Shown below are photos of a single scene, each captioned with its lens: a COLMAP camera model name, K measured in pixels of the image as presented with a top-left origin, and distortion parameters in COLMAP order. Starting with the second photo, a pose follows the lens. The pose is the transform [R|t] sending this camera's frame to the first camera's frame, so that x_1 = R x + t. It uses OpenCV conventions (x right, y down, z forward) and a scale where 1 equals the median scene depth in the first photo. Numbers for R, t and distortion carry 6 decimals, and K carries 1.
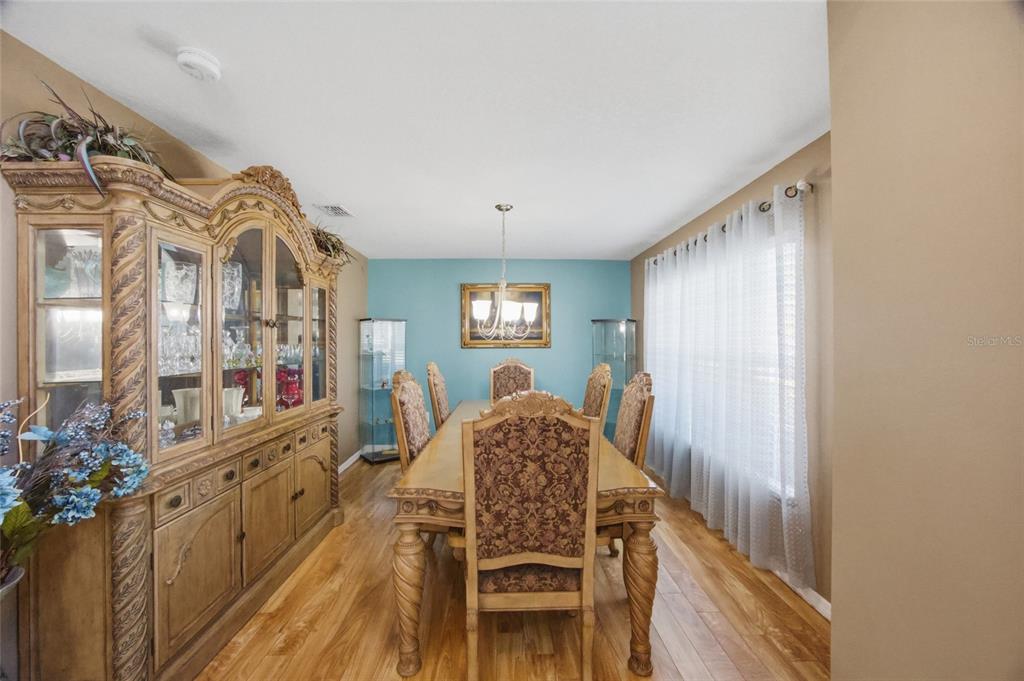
lens RADIAL K [[383.4, 0, 512.0], [0, 383.4, 340.5], [0, 0, 1]] dist [-0.037683, 0.014005]
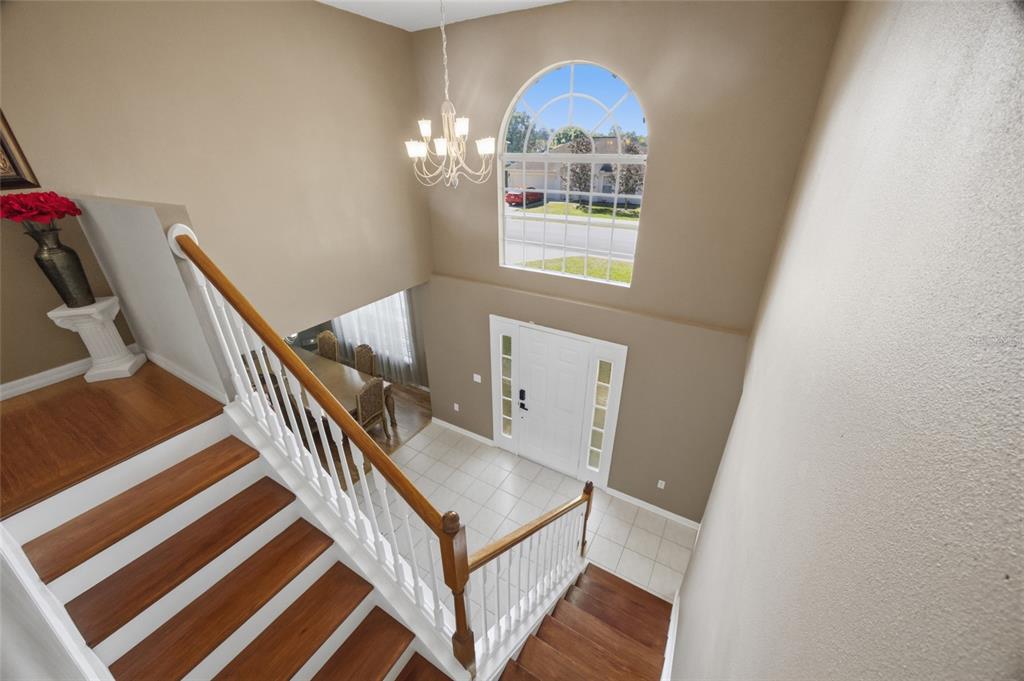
lens RADIAL K [[383.4, 0, 512.0], [0, 383.4, 340.5], [0, 0, 1]] dist [-0.037683, 0.014005]
pose [[0.526057, -0.375025, 0.763296, -1.228784], [-0.005770, 0.895926, 0.444166, -1.209802], [-0.850430, -0.238061, 0.469144, -1.216385]]
